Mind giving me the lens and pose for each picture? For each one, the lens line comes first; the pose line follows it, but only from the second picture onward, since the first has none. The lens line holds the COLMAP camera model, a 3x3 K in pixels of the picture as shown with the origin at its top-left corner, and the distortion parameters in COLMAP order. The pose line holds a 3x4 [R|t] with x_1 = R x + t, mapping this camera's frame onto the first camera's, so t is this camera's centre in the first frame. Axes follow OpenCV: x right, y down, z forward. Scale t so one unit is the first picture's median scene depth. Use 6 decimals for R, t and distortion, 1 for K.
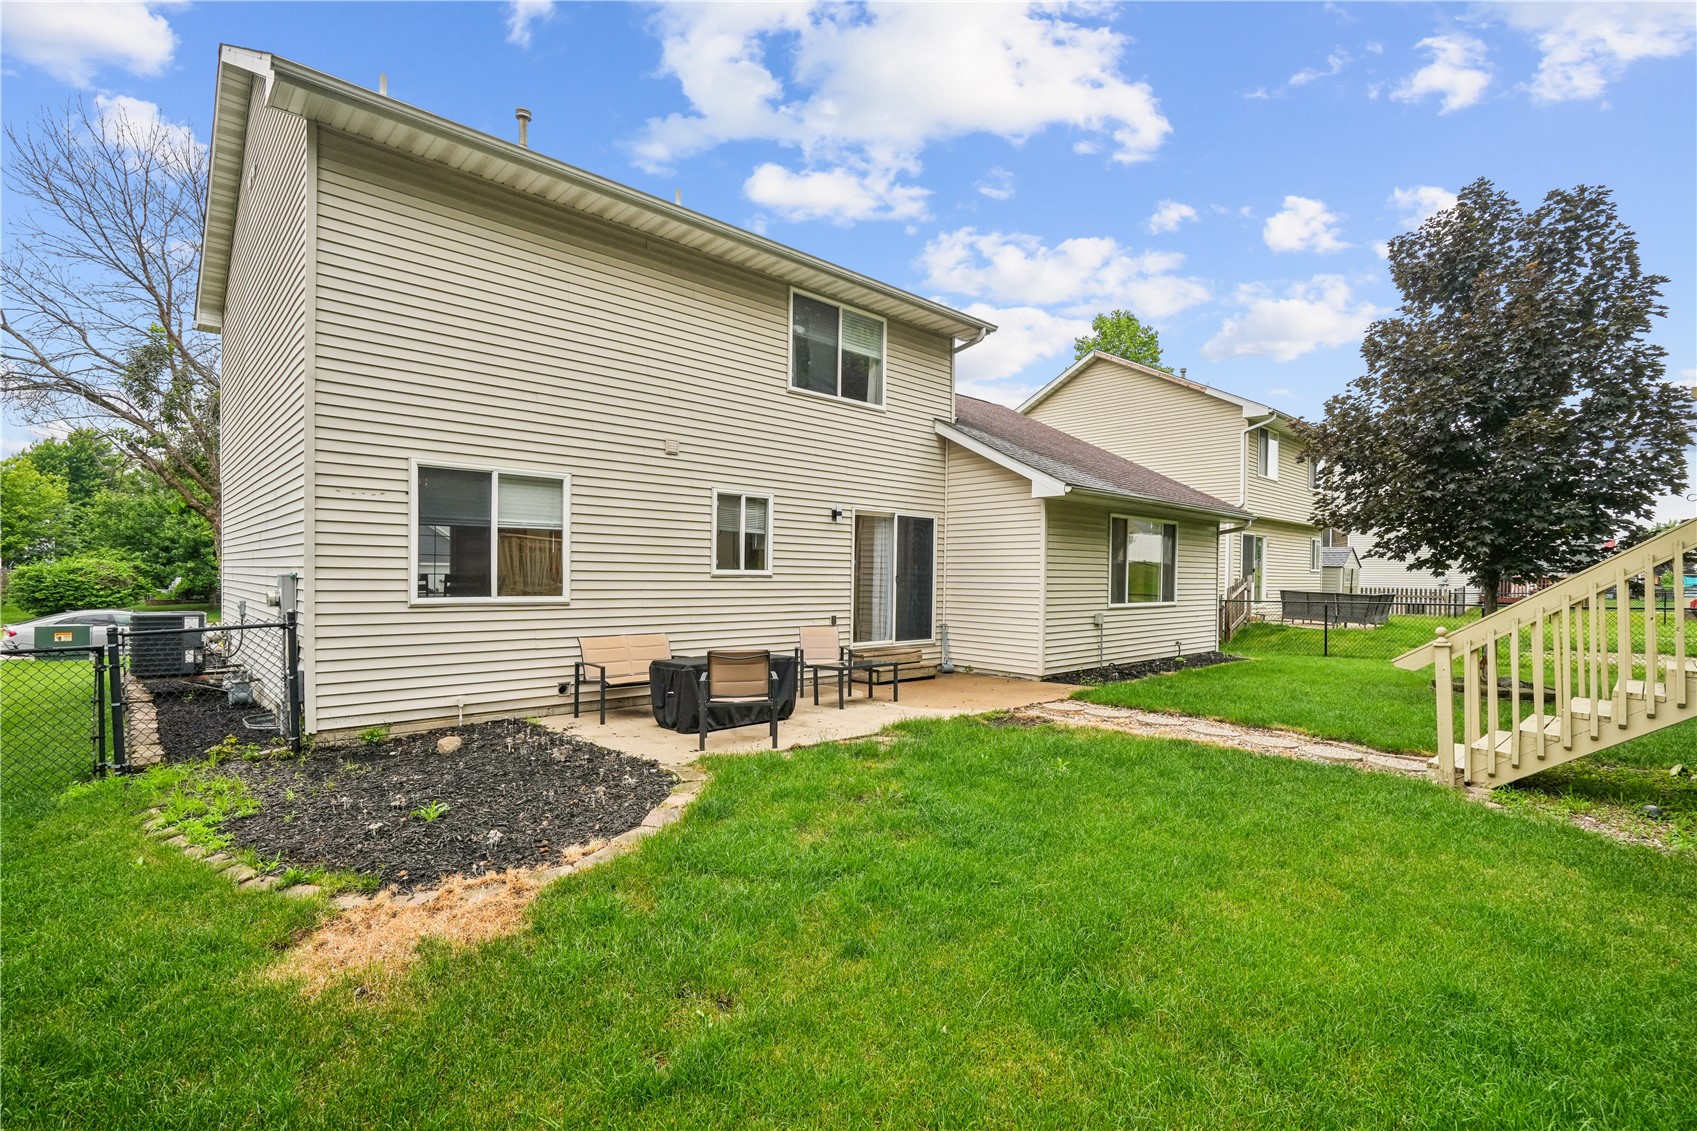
lens RADIAL K [[775.9, 0, 852.5], [0, 775.9, 582.0], [0, 0, 1]] dist [-0.001903, -0.000034]
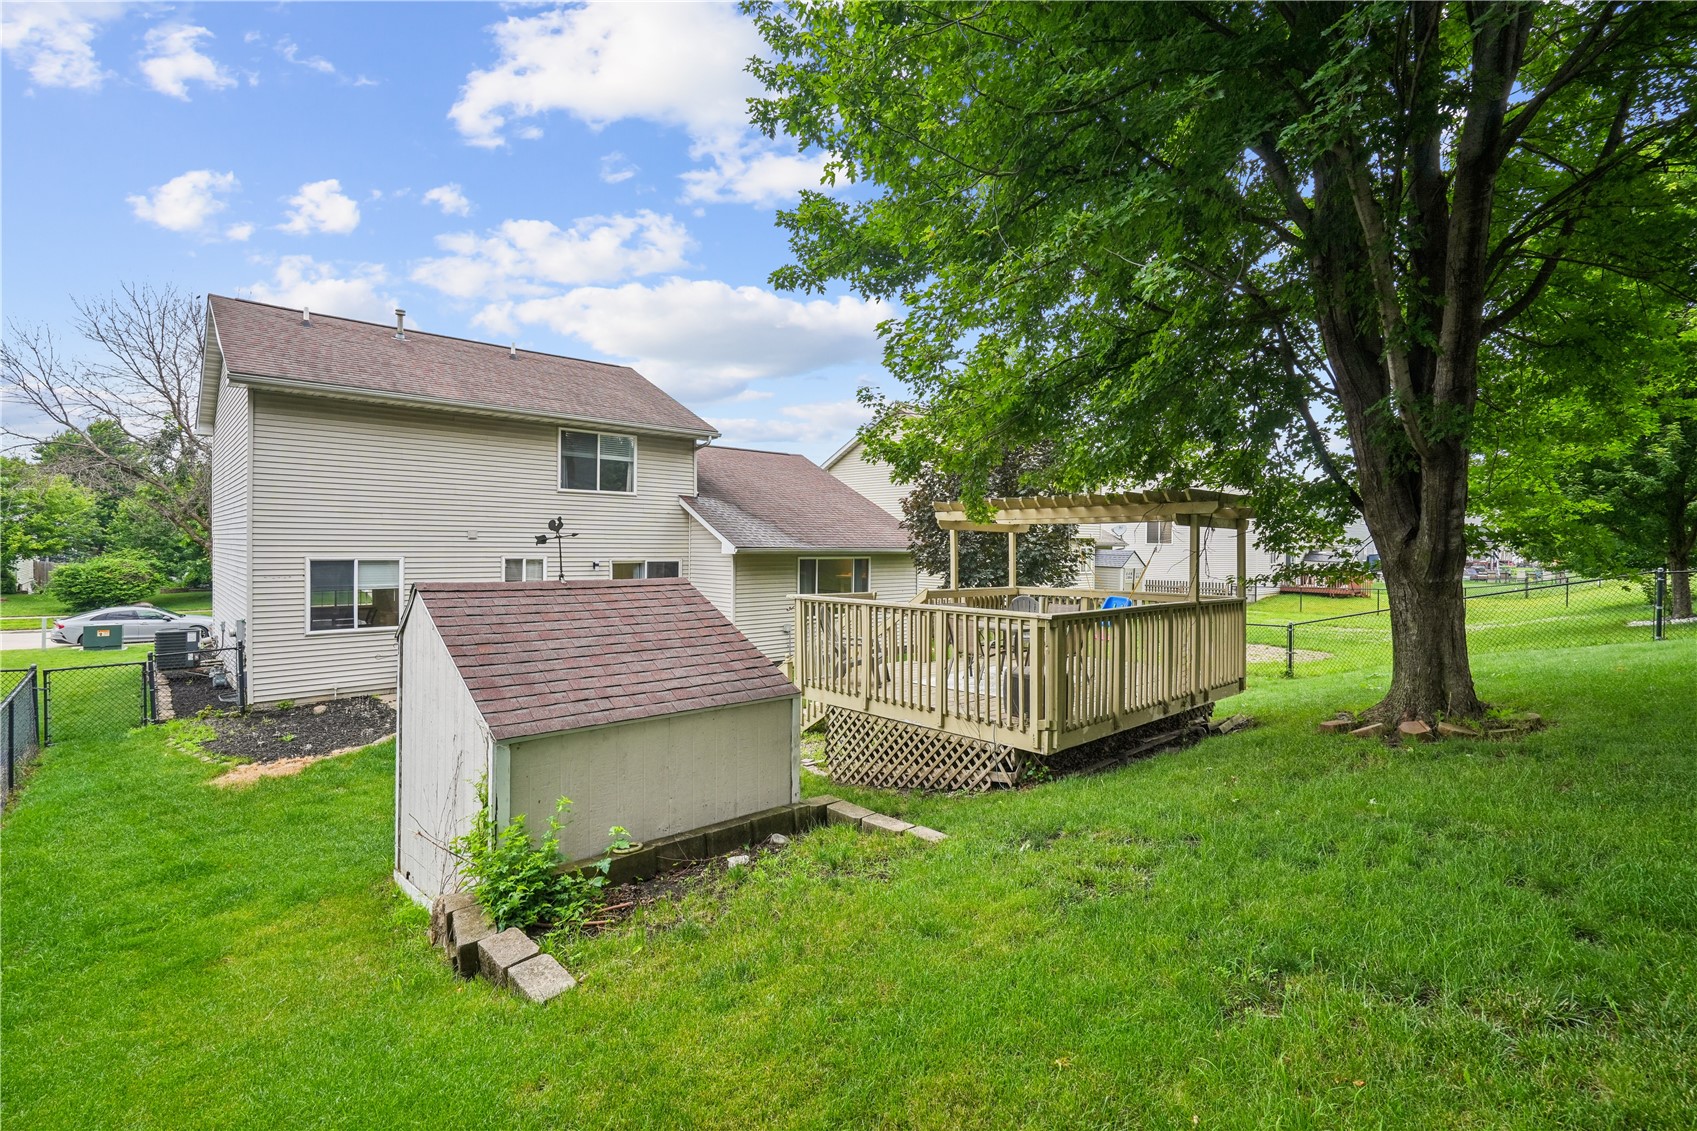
lens RADIAL K [[777.8, 0, 846.4], [0, 777.8, 548.6], [0, 0, 1]] dist [0.000647, 0.000339]
pose [[0.999889, -0.000916, -0.014890, 0.555312], [0.000895, 0.999999, -0.001378, -0.127906], [0.014891, 0.001365, 0.999888, -0.625188]]
